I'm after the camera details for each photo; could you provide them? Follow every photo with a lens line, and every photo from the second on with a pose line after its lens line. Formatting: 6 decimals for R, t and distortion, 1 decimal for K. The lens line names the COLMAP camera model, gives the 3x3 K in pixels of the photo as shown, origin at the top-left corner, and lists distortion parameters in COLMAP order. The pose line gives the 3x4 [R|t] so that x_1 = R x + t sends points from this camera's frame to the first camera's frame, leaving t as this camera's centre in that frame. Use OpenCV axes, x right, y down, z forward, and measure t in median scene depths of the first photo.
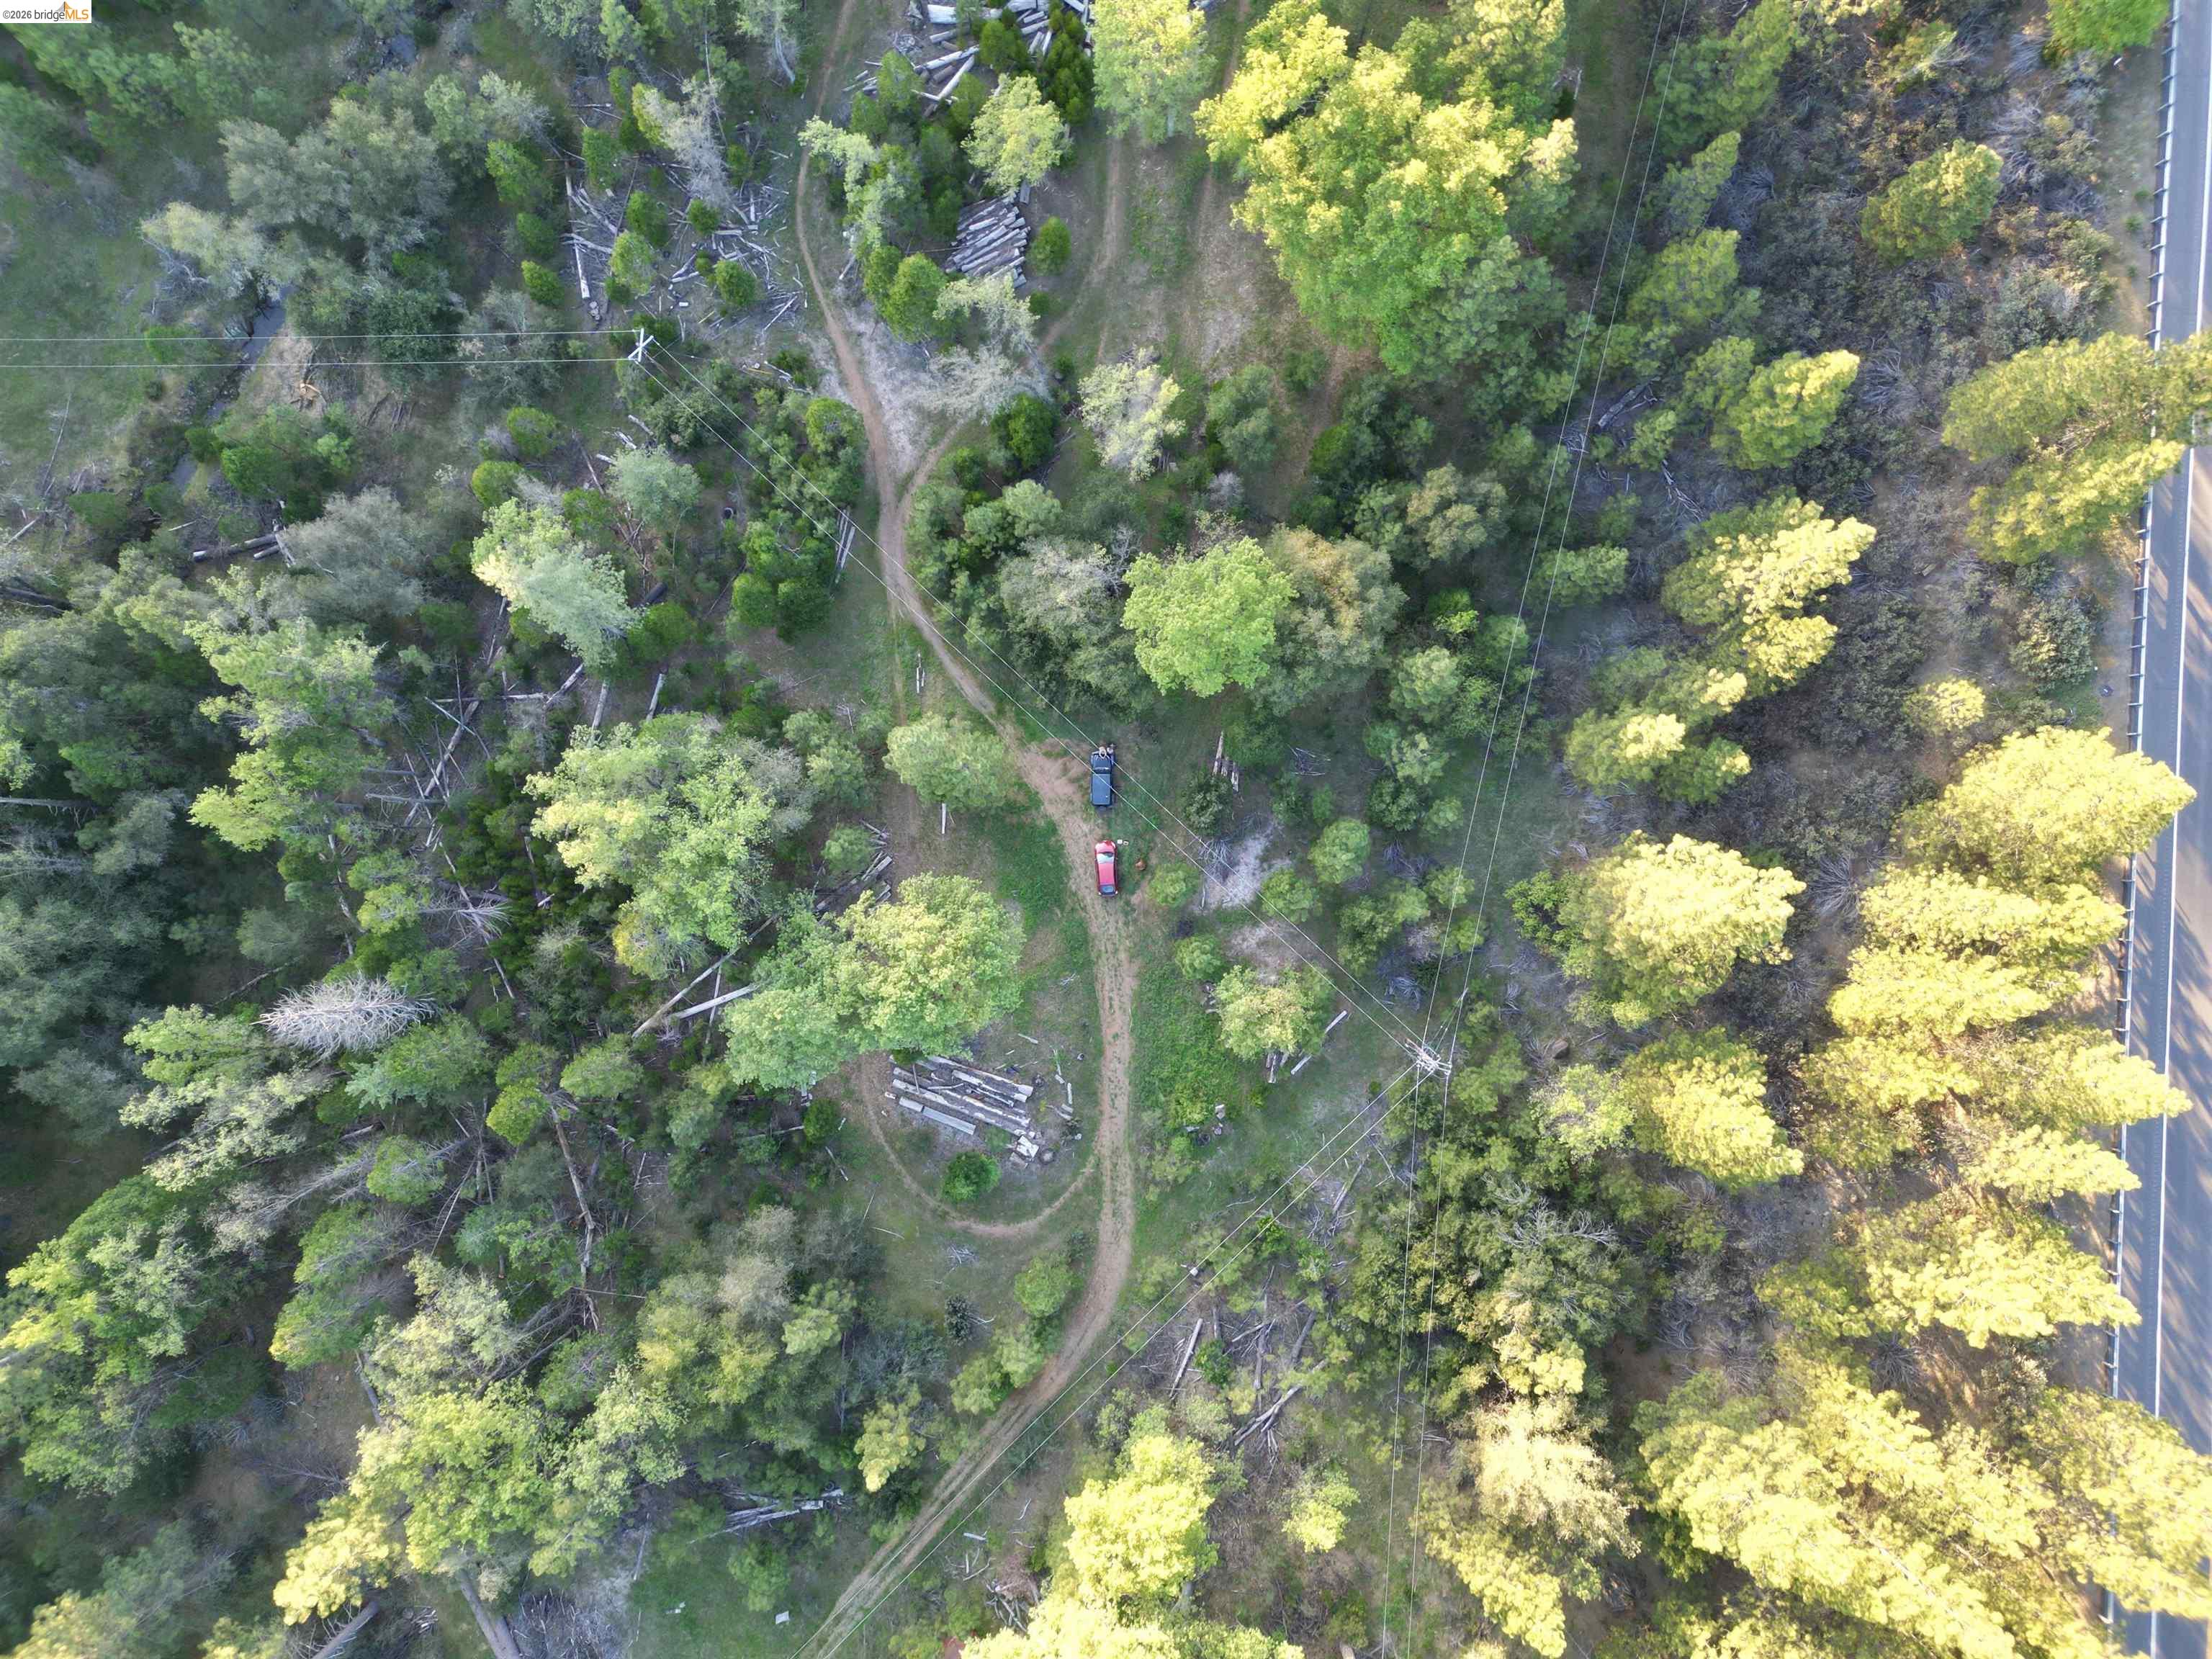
lens RADIAL K [[1543.2, 0, 1101.9], [0, 1543.2, 829.8], [0, 0, 1]] dist [0.070925, -0.069935]
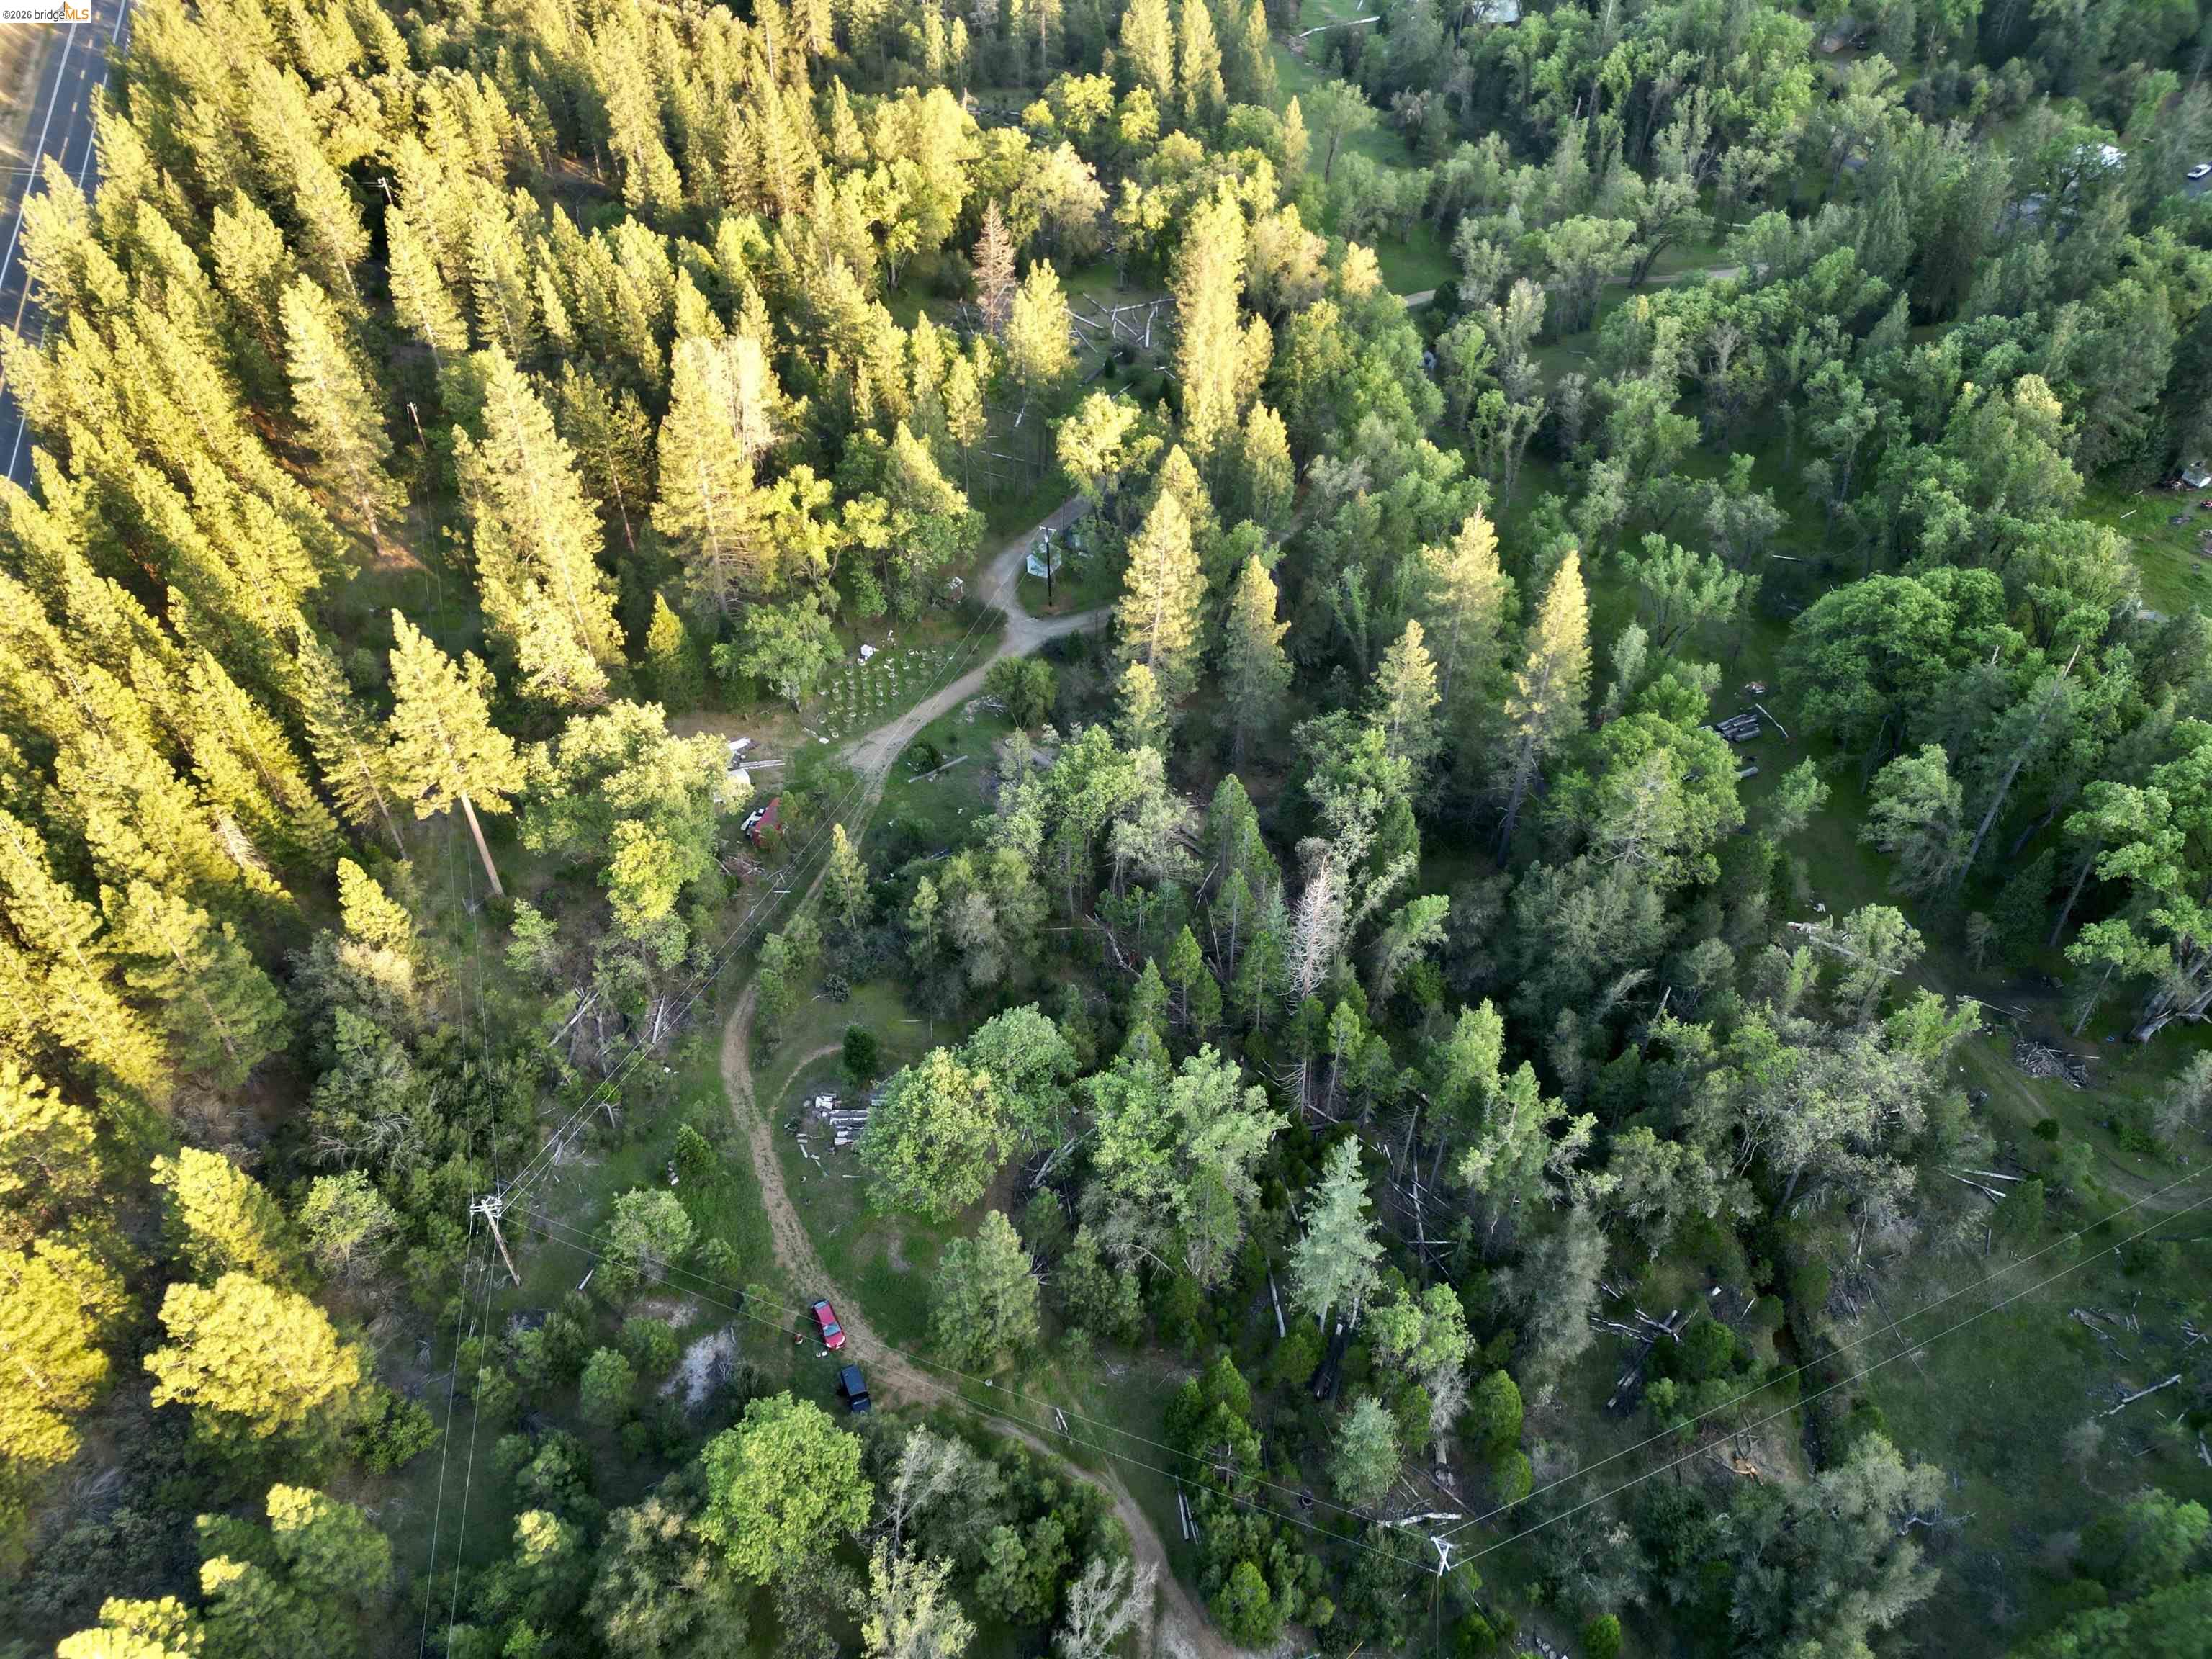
lens RADIAL K [[1538.3, 0, 1097.0], [0, 1538.3, 826.7], [0, 0, 1]] dist [0.068488, -0.069575]
pose [[-0.914651, 0.284338, -0.287342, 0.044730], [-0.403334, -0.594221, 0.695862, -0.610852], [0.027116, 0.752366, 0.658188, 0.028423]]
